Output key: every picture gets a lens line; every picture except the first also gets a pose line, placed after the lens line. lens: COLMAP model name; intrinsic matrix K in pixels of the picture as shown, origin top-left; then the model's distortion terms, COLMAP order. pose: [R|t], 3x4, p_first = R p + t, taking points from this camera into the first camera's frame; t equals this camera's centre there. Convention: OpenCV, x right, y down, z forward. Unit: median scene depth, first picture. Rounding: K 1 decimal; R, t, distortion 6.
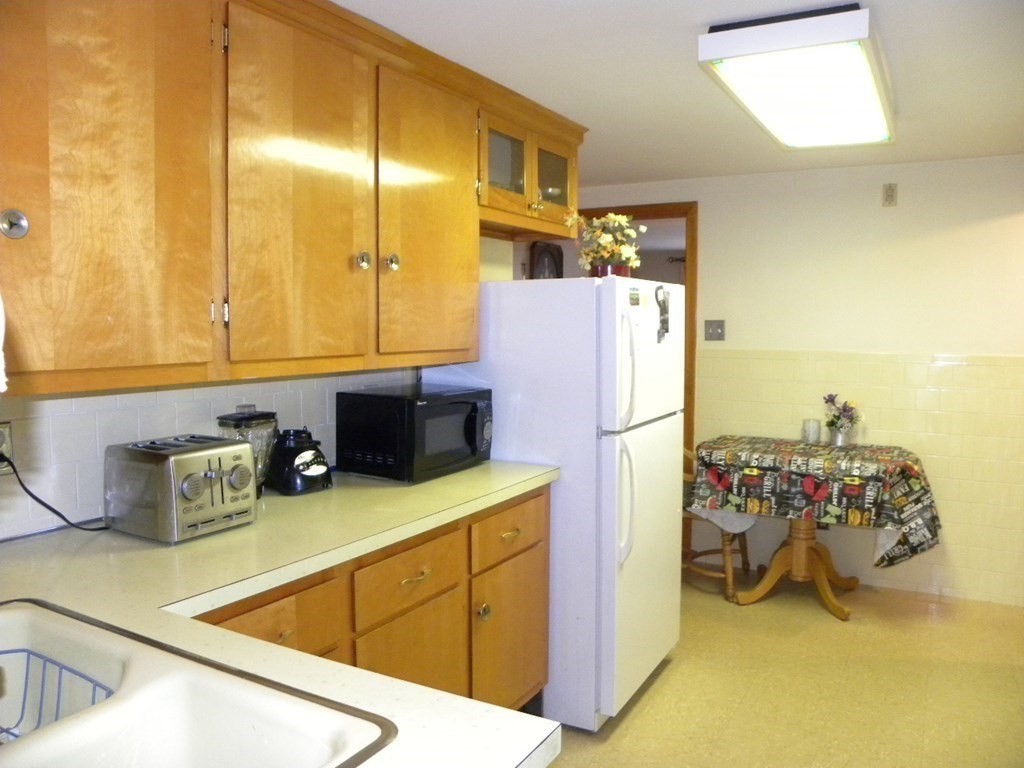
lens RADIAL K [[781.0, 0, 512.1], [0, 781.0, 383.6], [0, 0, 1]] dist [-0.146649, 0.088623]
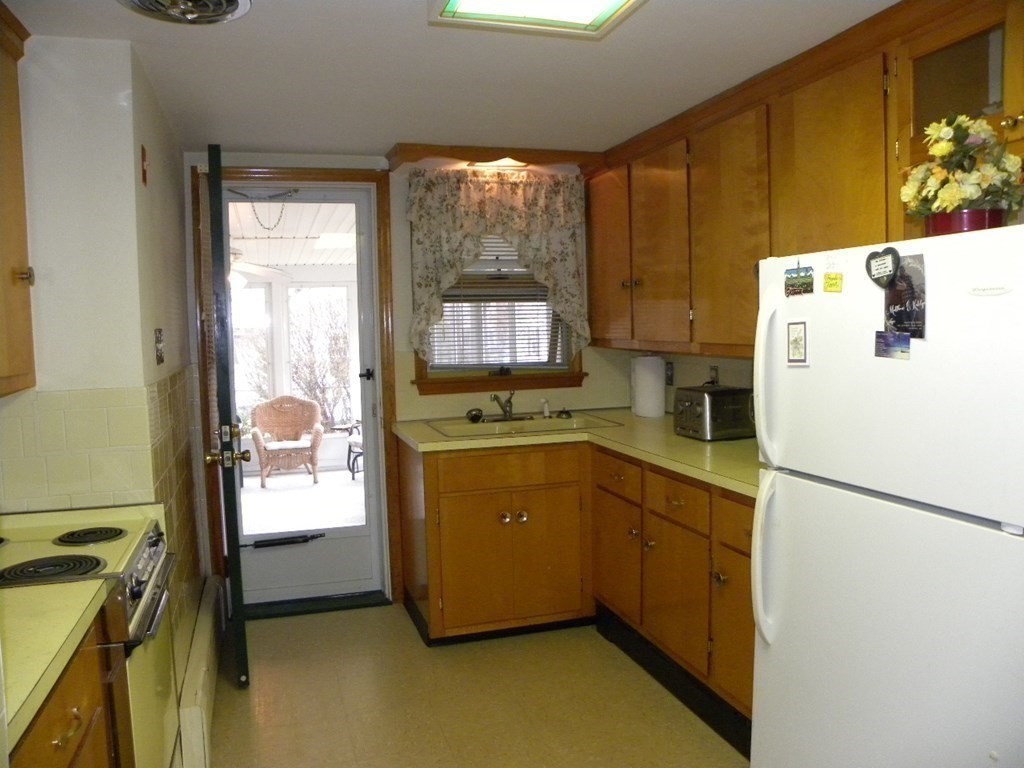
lens RADIAL K [[781.0, 0, 511.8], [0, 781.0, 383.8], [0, 0, 1]] dist [-0.146649, 0.088623]
pose [[-0.678588, 0.072169, -0.730965, 0.755611], [-0.032186, 0.991284, 0.127750, -0.092542], [0.733813, 0.110216, -0.670351, 1.176095]]
